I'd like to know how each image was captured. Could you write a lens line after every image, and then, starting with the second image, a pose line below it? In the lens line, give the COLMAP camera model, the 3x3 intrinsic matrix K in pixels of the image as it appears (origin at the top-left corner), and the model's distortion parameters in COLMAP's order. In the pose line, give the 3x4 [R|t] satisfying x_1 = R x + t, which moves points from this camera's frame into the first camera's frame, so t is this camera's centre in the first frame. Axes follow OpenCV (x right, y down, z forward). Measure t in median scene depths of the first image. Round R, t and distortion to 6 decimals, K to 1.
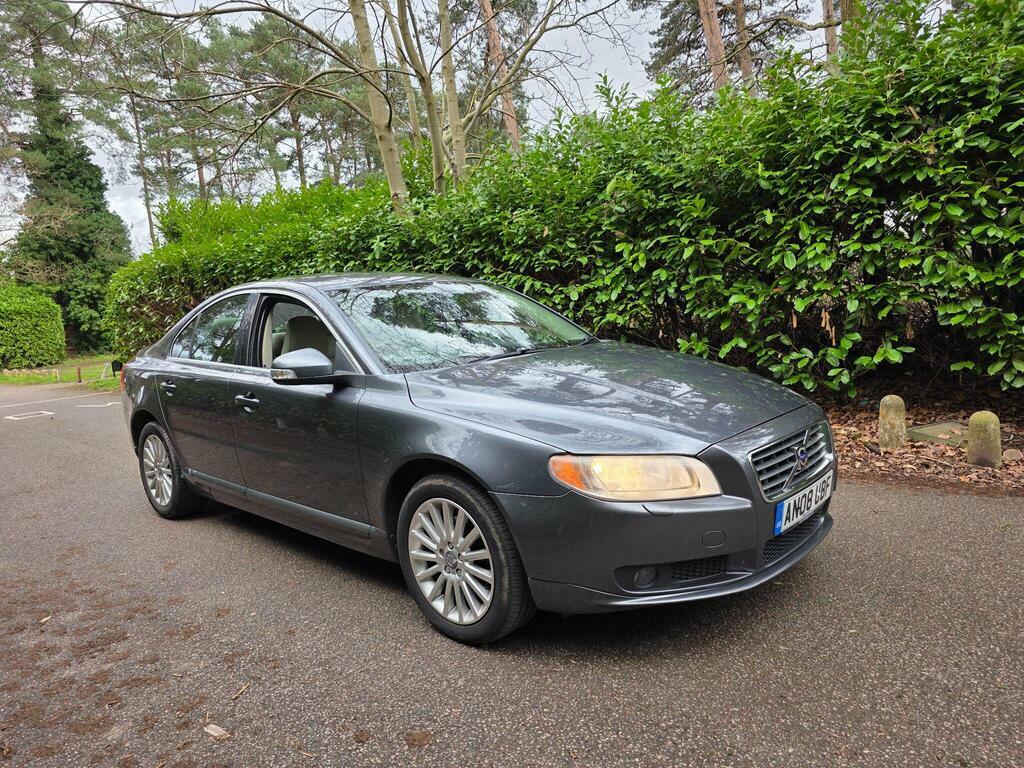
lens RADIAL K [[692.2, 0, 512.4], [0, 692.2, 395.7], [0, 0, 1]] dist [0.058478, -0.049423]
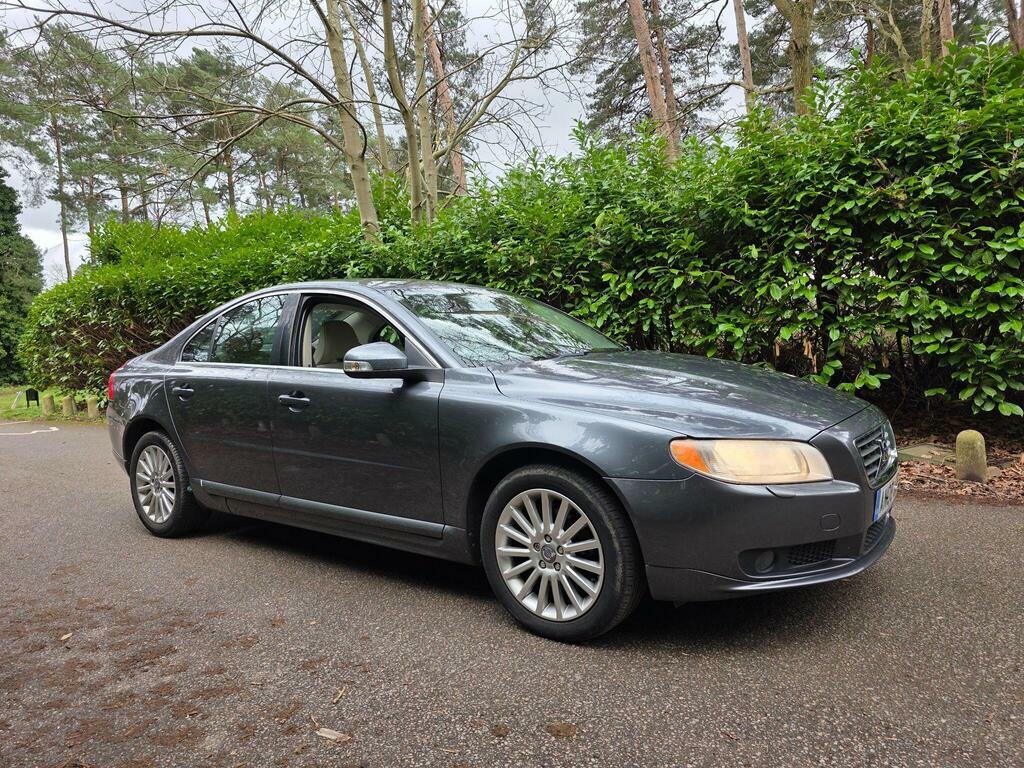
lens RADIAL K [[692.8, 0, 520.2], [0, 692.8, 375.6], [0, 0, 1]] dist [0.057121, -0.050225]
pose [[0.992083, 0.021741, 0.123691, -0.115681], [-0.010119, 0.995537, -0.093830, 0.036476], [-0.125178, 0.091835, 0.987875, 0.008353]]
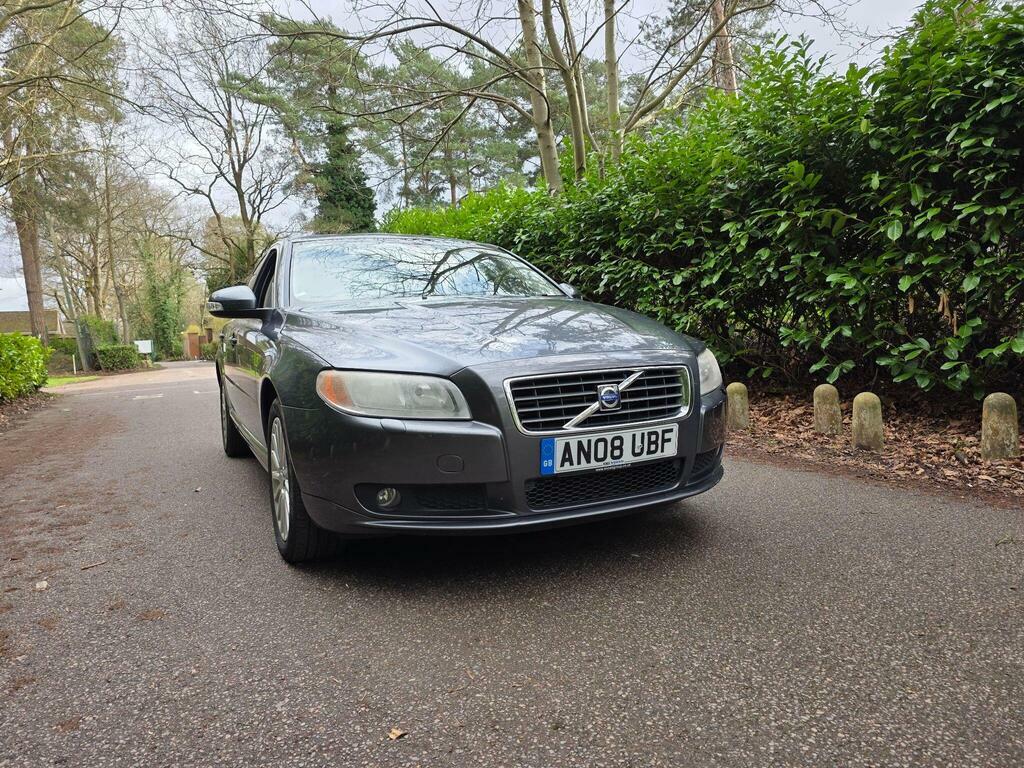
lens RADIAL K [[704.9, 0, 514.8], [0, 704.9, 380.0], [0, 0, 1]] dist [0.055837, -0.044122]
pose [[0.936333, 0.058344, -0.346232, 0.271215], [-0.075025, 0.996569, -0.034963, 0.046947], [0.343004, 0.058713, 0.937497, 0.054288]]
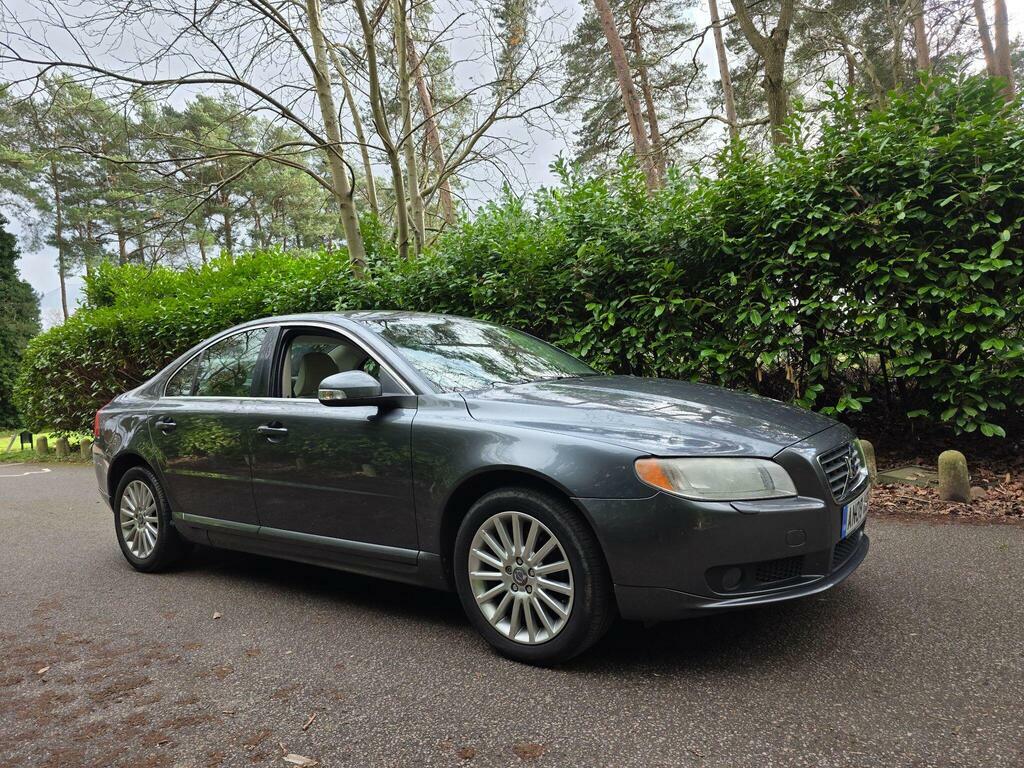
lens RADIAL K [[693.1, 0, 511.9], [0, 693.1, 376.9], [0, 0, 1]] dist [0.058675, -0.052687]
pose [[0.993151, 0.007792, 0.116576, -0.098624], [0.008791, 0.989962, -0.141061, 0.044096], [-0.116505, 0.141120, 0.983113, -0.001624]]
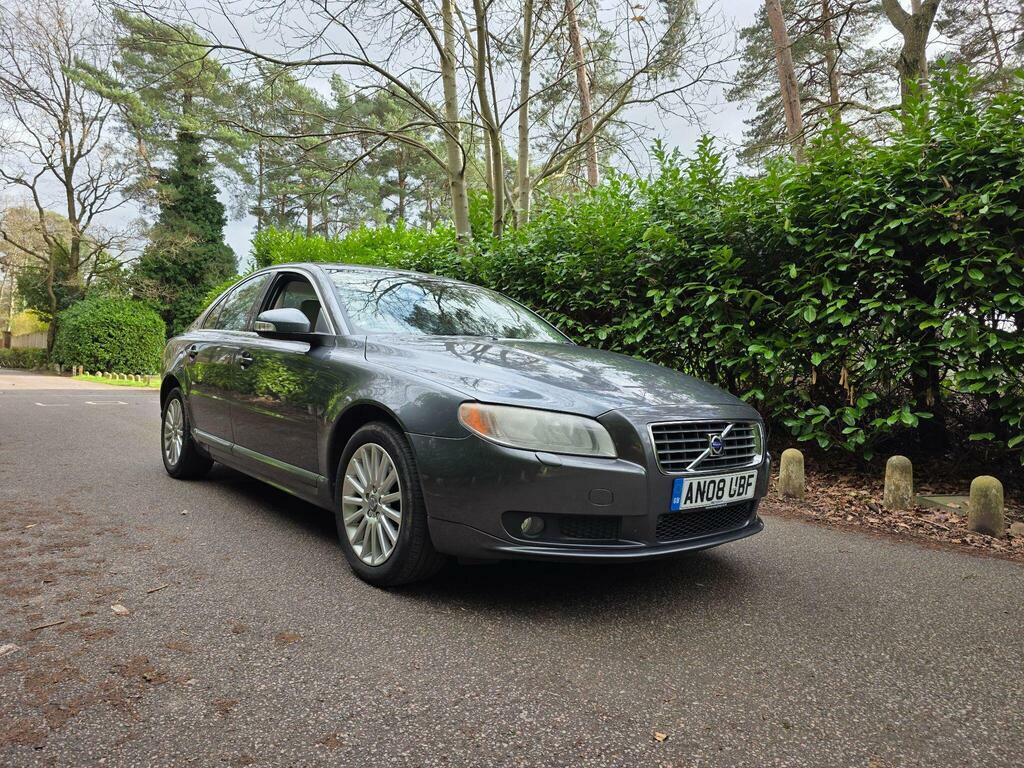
lens RADIAL K [[694.8, 0, 505.0], [0, 694.8, 378.7], [0, 0, 1]] dist [0.058811, -0.049886]
pose [[0.985483, 0.115664, -0.124276, 0.100687], [-0.129941, 0.984983, -0.113680, 0.065874], [0.109261, 0.128178, 0.985714, -0.022986]]
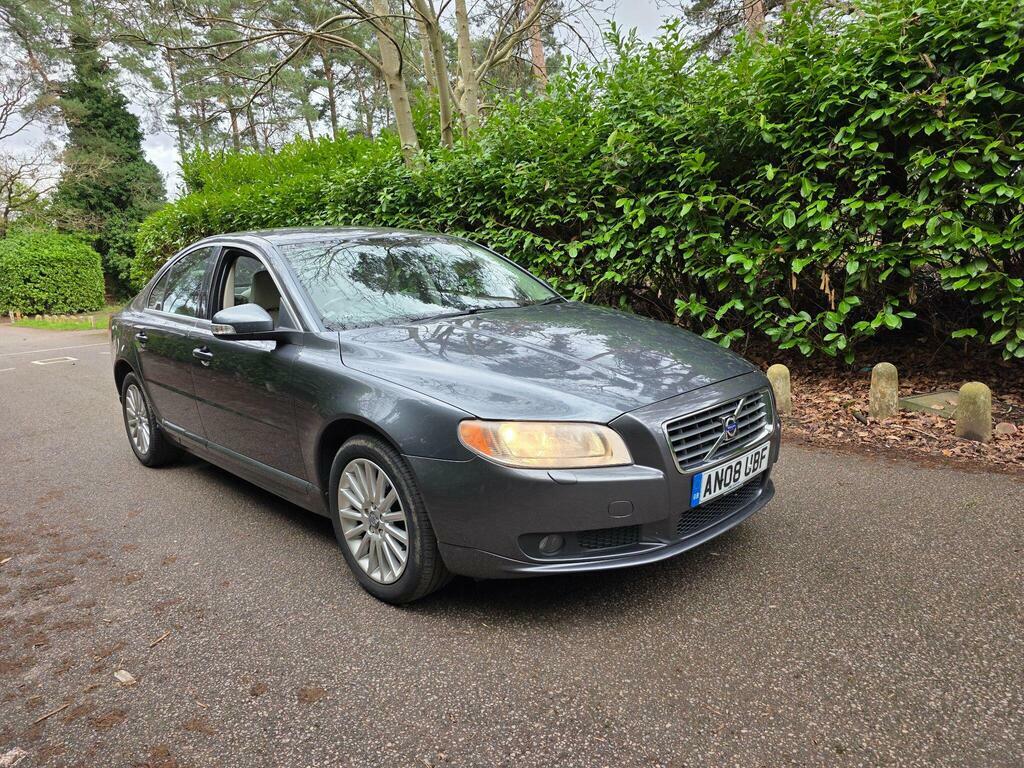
lens RADIAL K [[692.3, 0, 508.3], [0, 692.3, 389.1], [0, 0, 1]] dist [0.056835, -0.047656]
pose [[0.998096, 0.025932, -0.055961, 0.071276], [-0.022839, 0.998212, 0.055230, -0.005016], [0.057293, -0.053847, 0.996904, 0.011040]]
